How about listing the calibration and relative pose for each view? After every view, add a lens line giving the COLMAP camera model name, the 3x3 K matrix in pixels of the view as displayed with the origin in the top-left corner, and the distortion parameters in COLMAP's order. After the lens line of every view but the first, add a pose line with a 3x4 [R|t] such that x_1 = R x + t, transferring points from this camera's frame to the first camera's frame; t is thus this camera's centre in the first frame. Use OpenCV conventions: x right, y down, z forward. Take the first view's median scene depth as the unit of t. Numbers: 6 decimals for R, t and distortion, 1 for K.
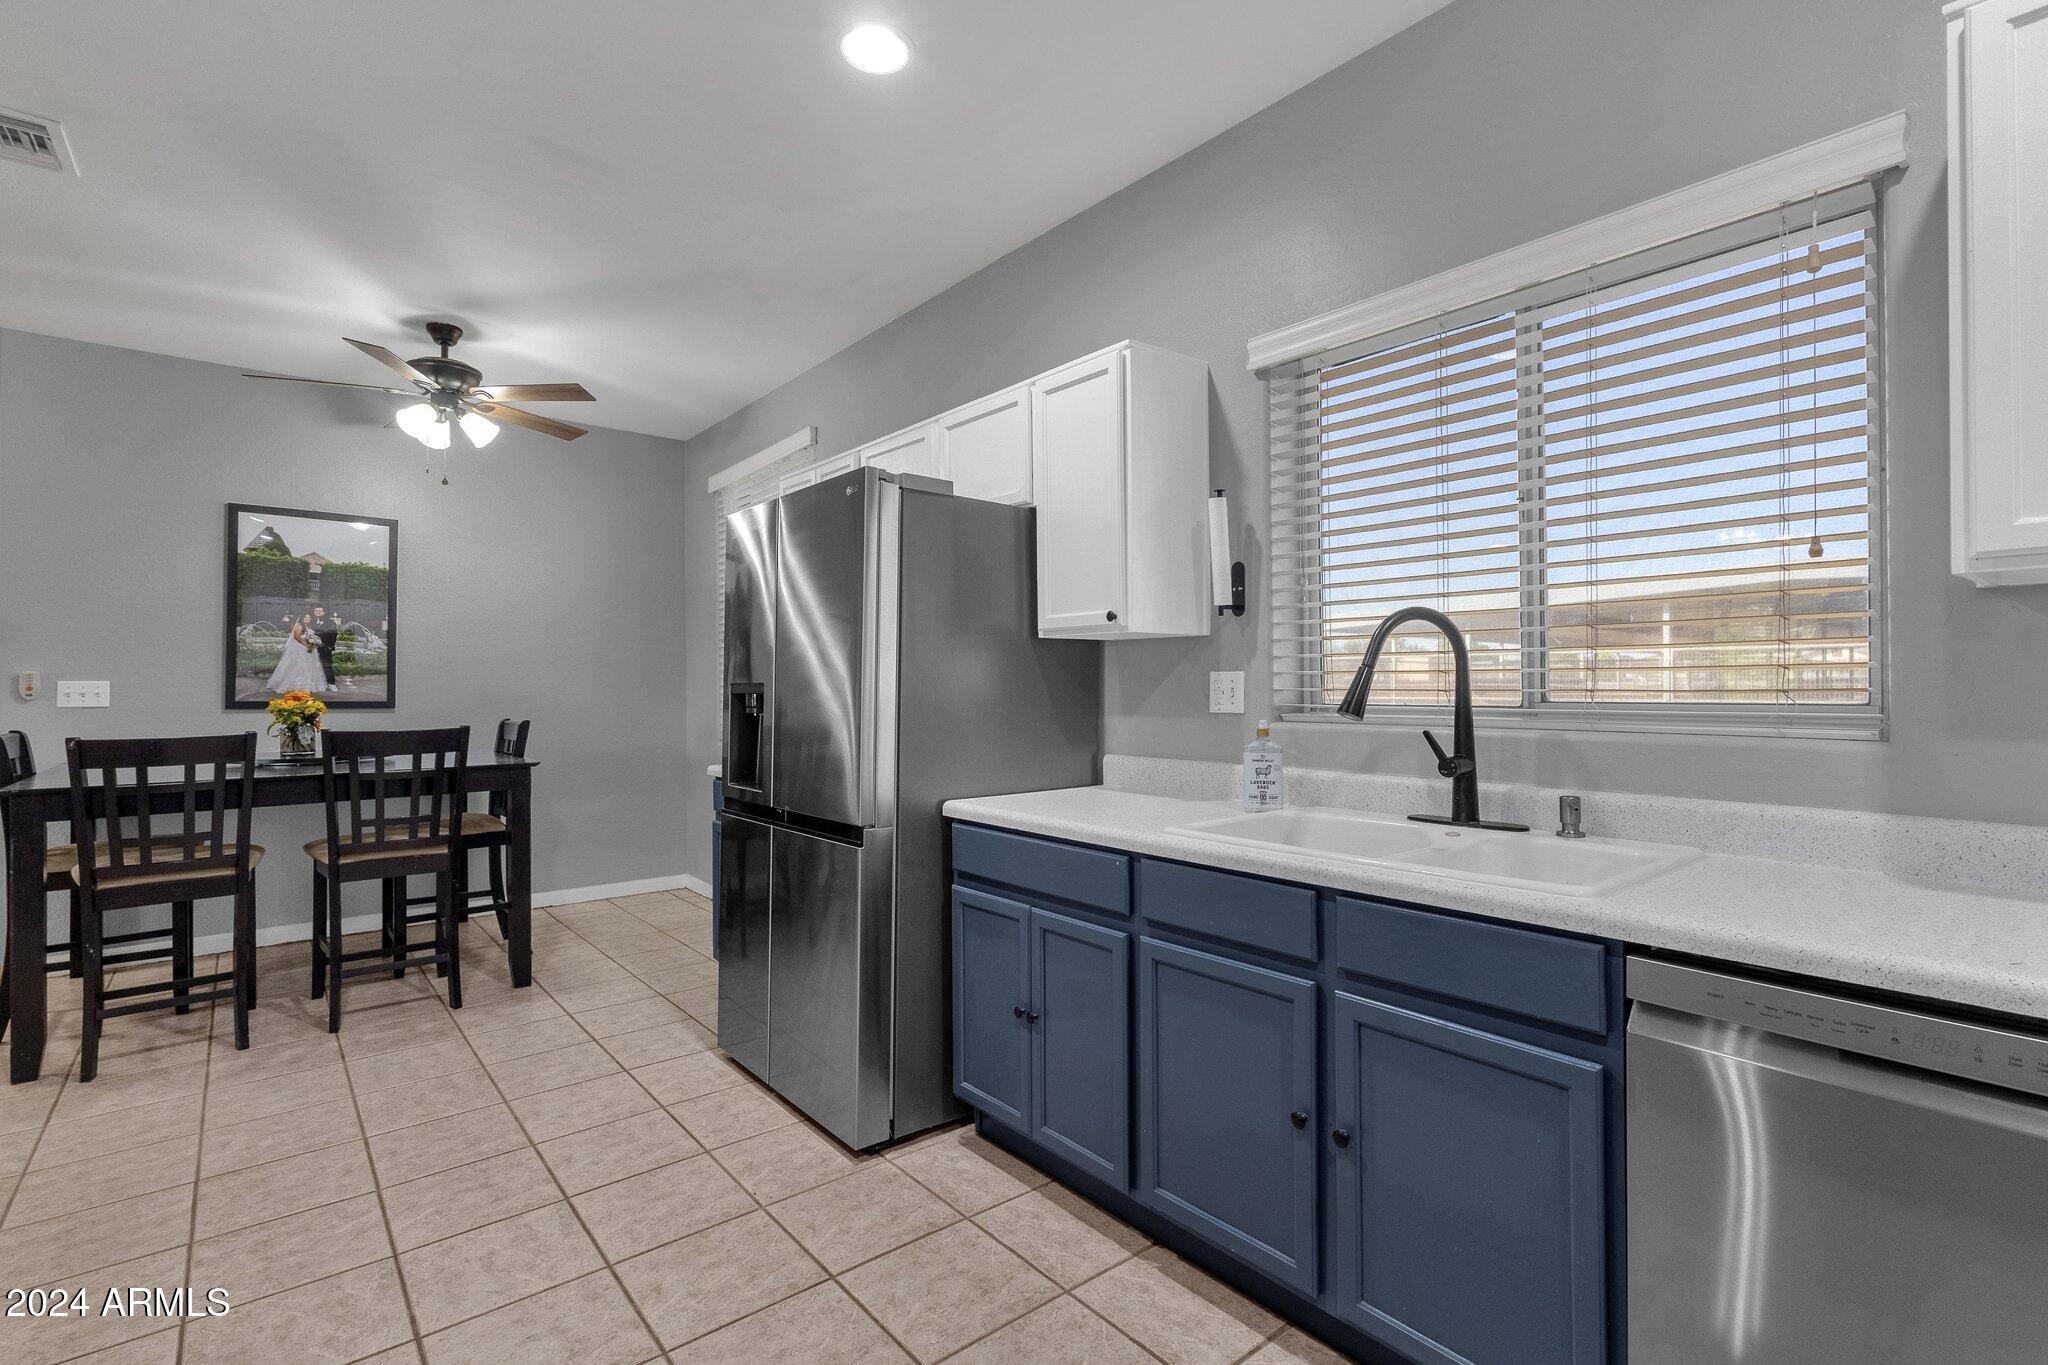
lens RADIAL K [[942.4, 0, 1019.0], [0, 942.4, 679.2], [0, 0, 1]] dist [0.005923, 0.001436]
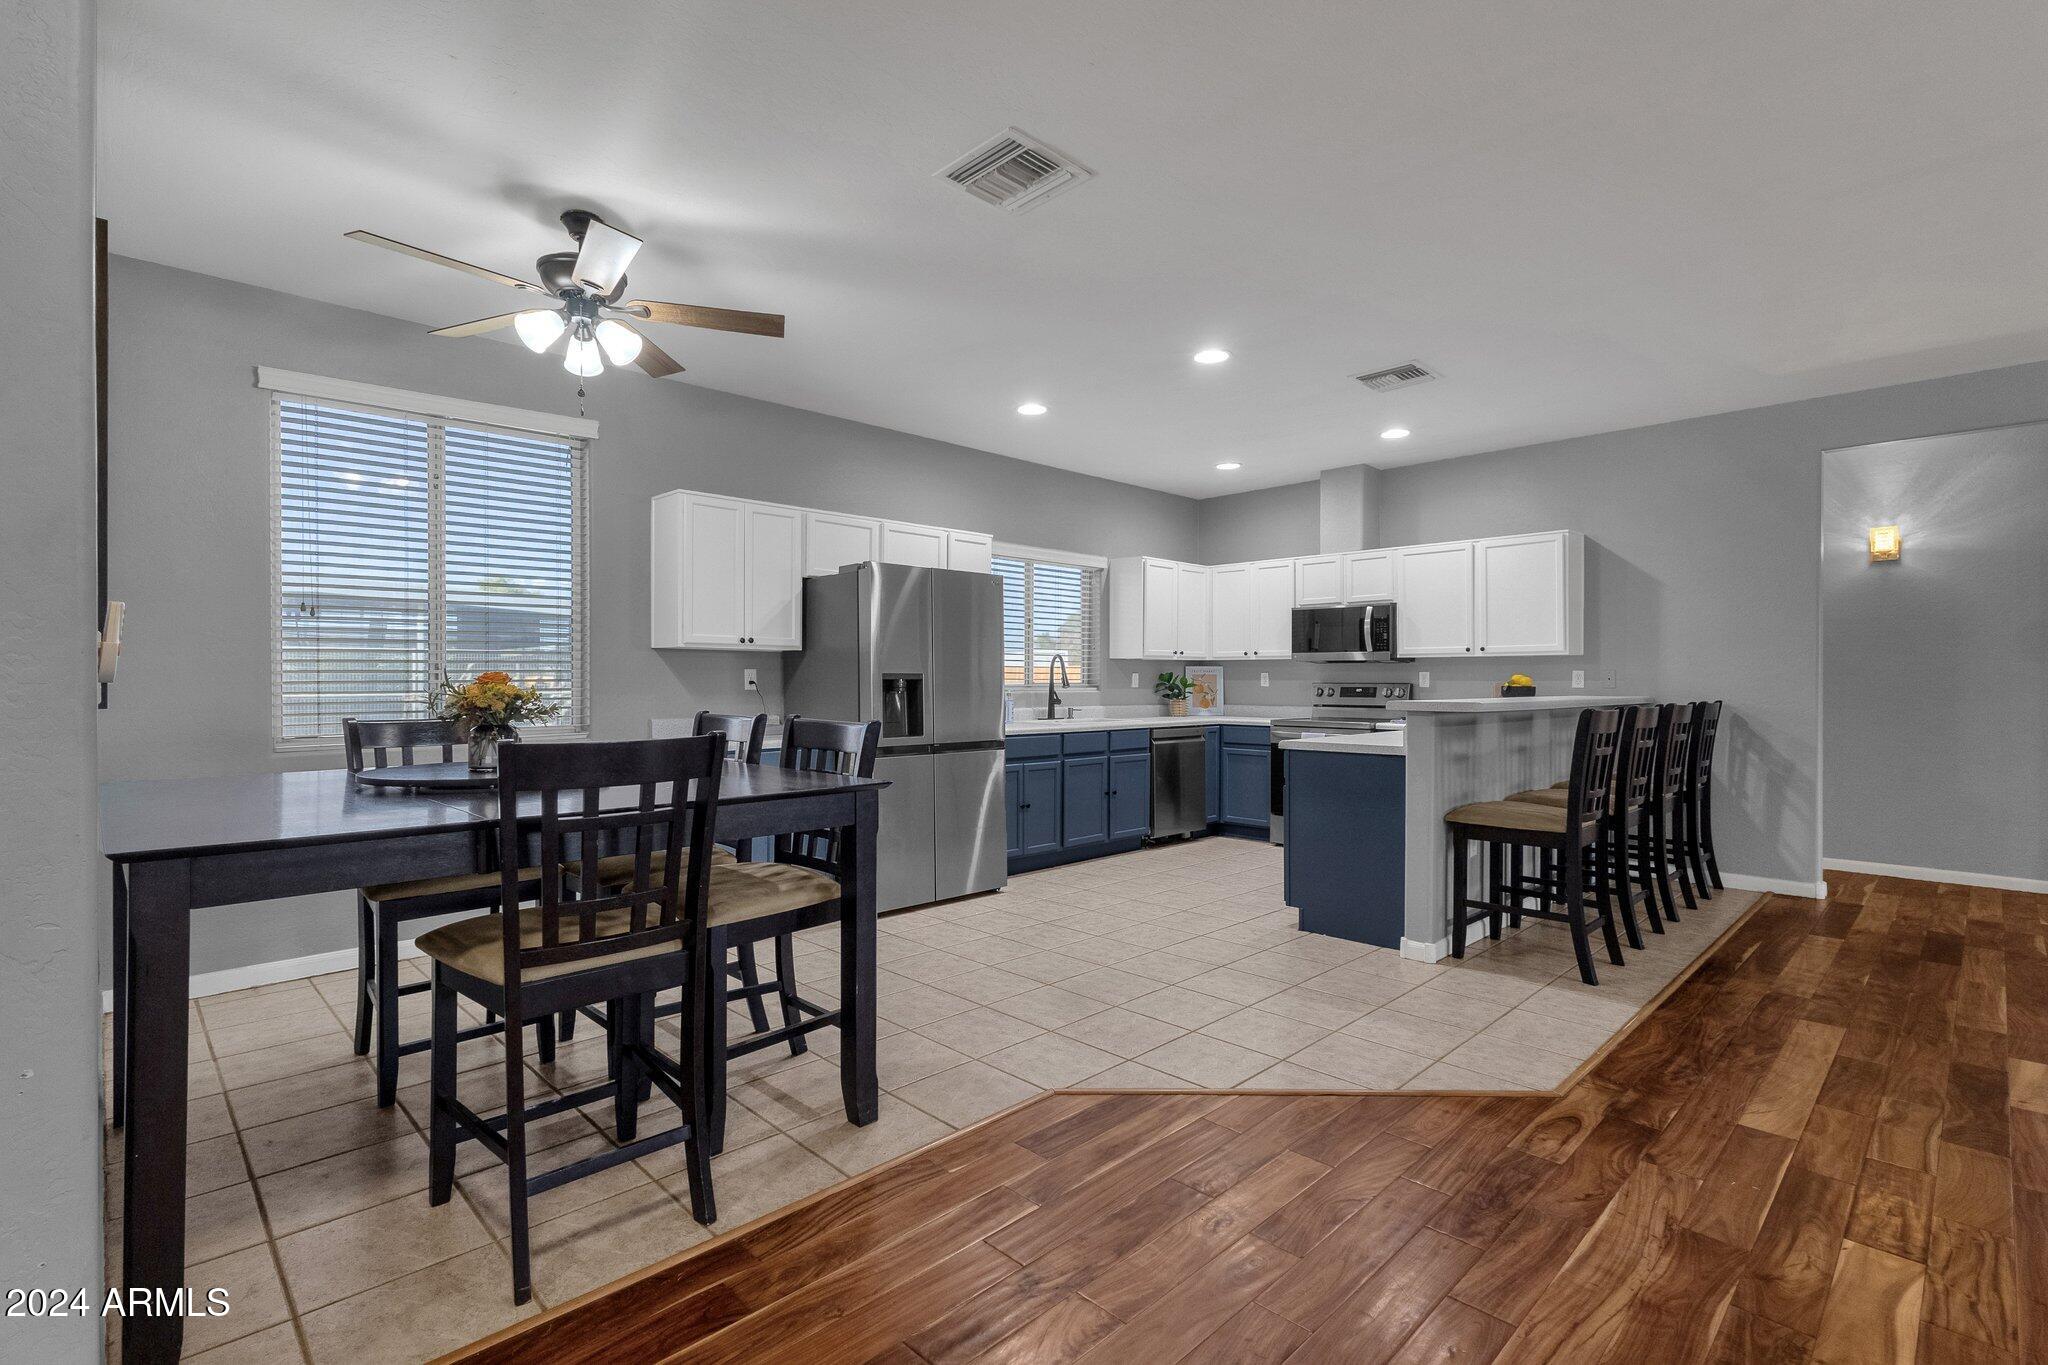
lens RADIAL K [[946.9, 0, 1016.2], [0, 946.9, 682.3], [0, 0, 1]] dist [0.004163, 0.000229]
pose [[-0.083503, 0.004054, 0.996499, -1.427623], [-0.006381, 0.999969, -0.004602, 0.020364], [-0.996487, -0.006743, -0.083475, 0.698740]]
